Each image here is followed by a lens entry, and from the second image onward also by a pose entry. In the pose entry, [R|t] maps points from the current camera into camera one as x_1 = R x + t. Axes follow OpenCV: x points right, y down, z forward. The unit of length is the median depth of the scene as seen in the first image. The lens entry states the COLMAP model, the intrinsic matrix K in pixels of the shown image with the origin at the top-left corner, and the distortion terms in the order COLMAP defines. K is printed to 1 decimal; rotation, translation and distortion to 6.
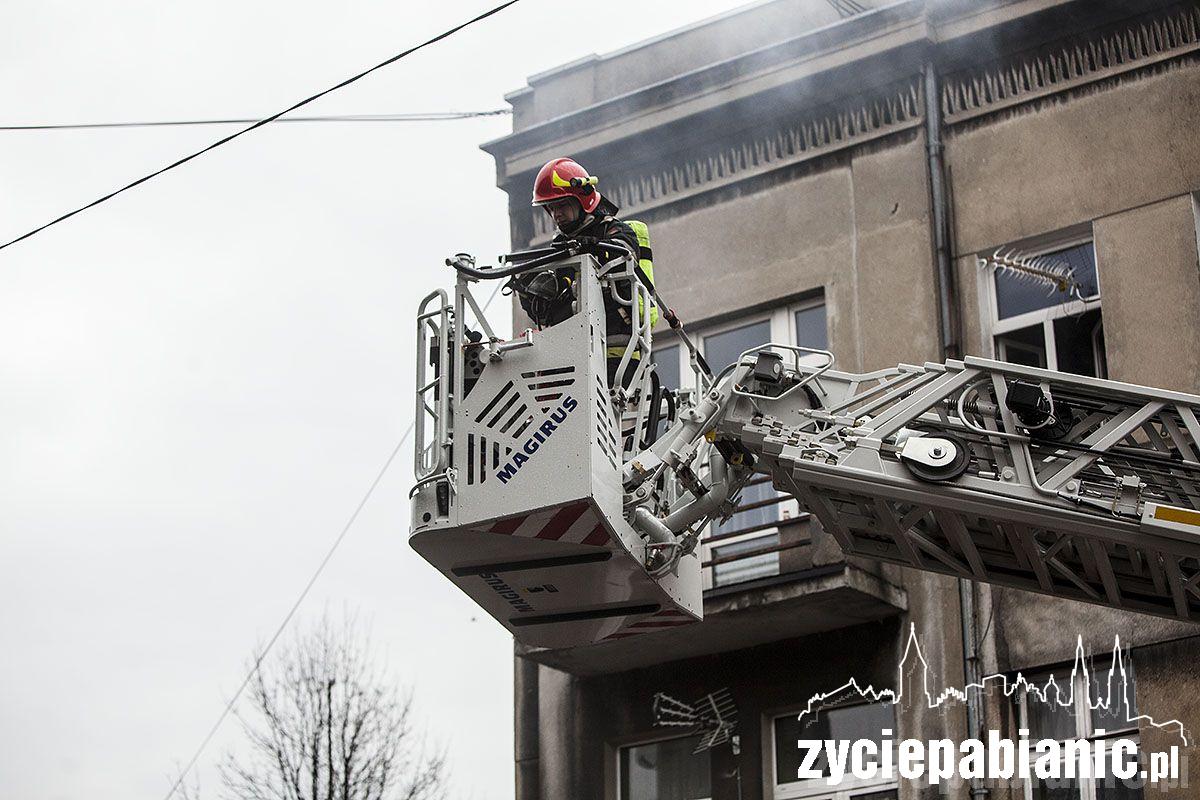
lens RADIAL K [[2528.2, 0, 598.9], [0, 2528.2, 399.5], [0, 0, 1]] dist [-0.273209, 0.000000]
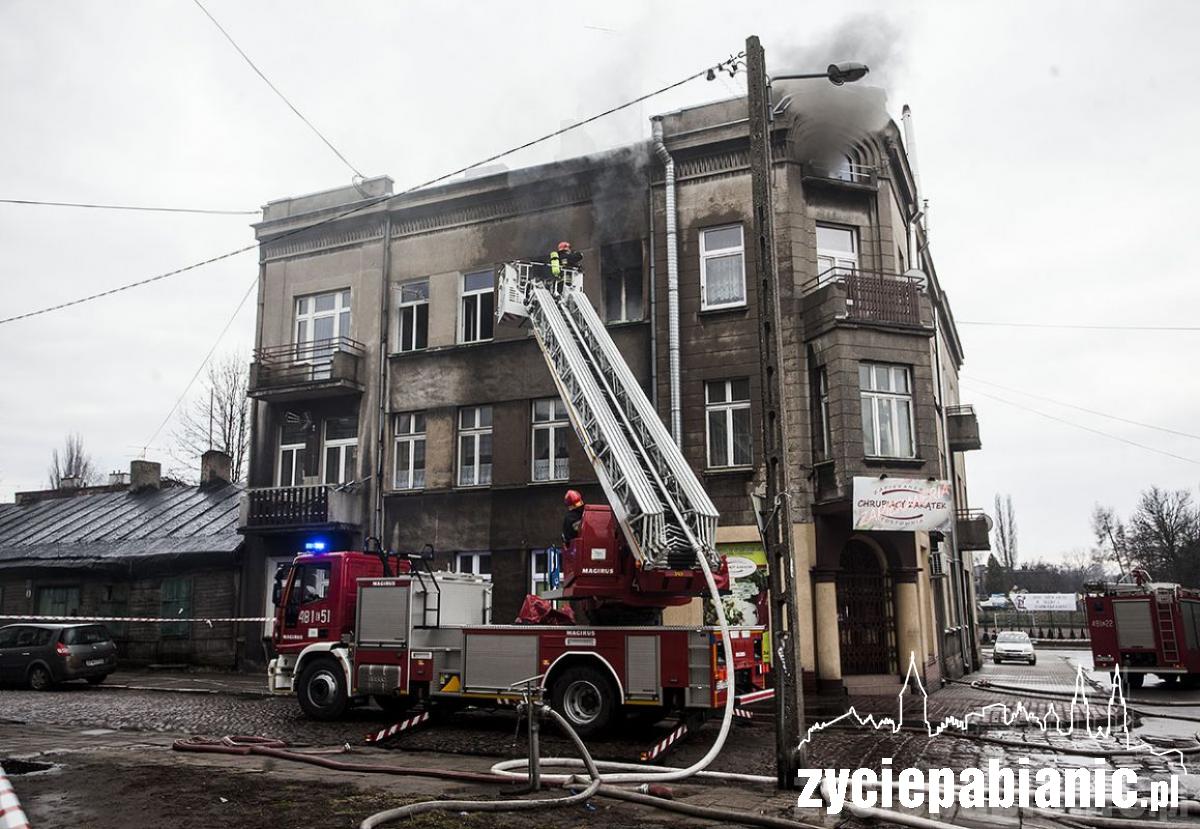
lens RADIAL K [[1003.1, 0, 591.7], [0, 1003.1, 412.9], [0, 0, 1]] dist [-0.029801, 0.008634]
pose [[0.982225, 0.041823, 0.182986, 0.169588], [-0.072649, 0.983588, 0.165155, -0.123239], [-0.173076, -0.175513, 0.969144, -0.323818]]
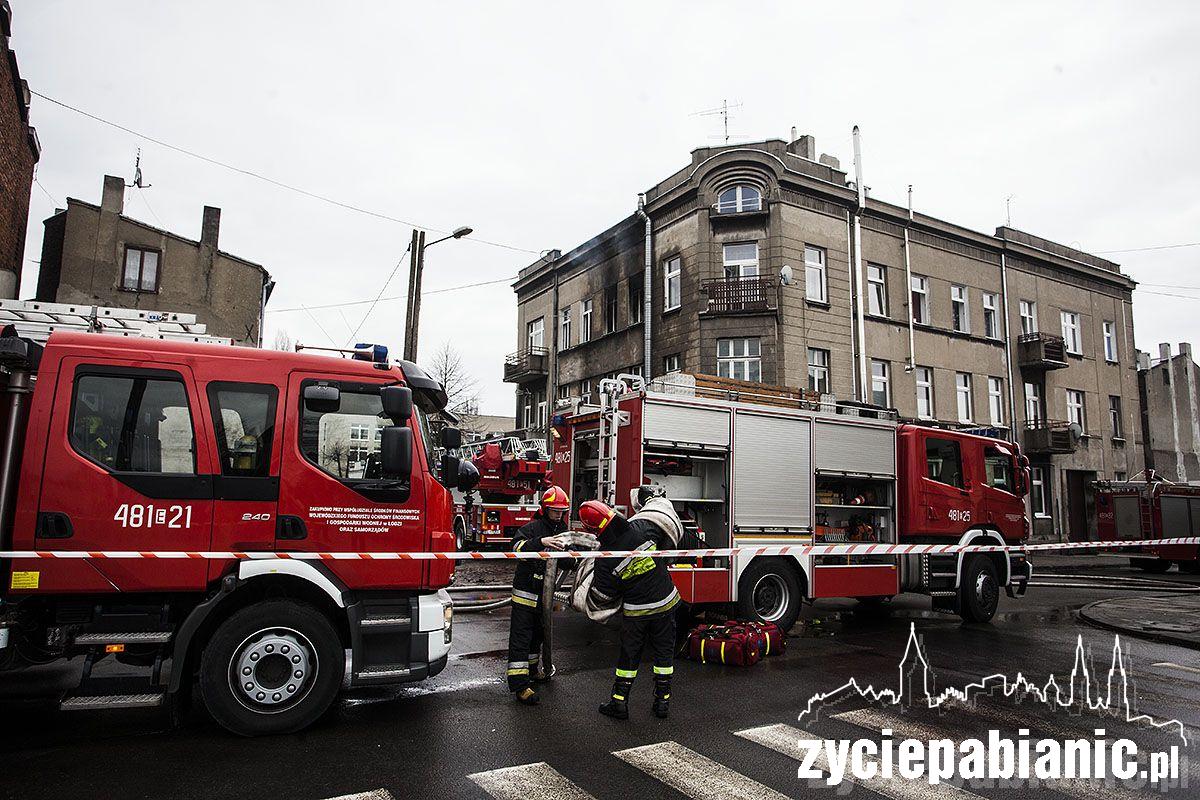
lens RADIAL K [[761.0, 0, 599.0], [0, 761.0, 399.7], [0, 0, 1]] dist [-0.004616, -0.001636]
pose [[0.910795, -0.035927, -0.411293, 0.924679], [0.131579, 0.969519, 0.206688, -0.203878], [0.391331, -0.242368, 0.887760, -0.526935]]
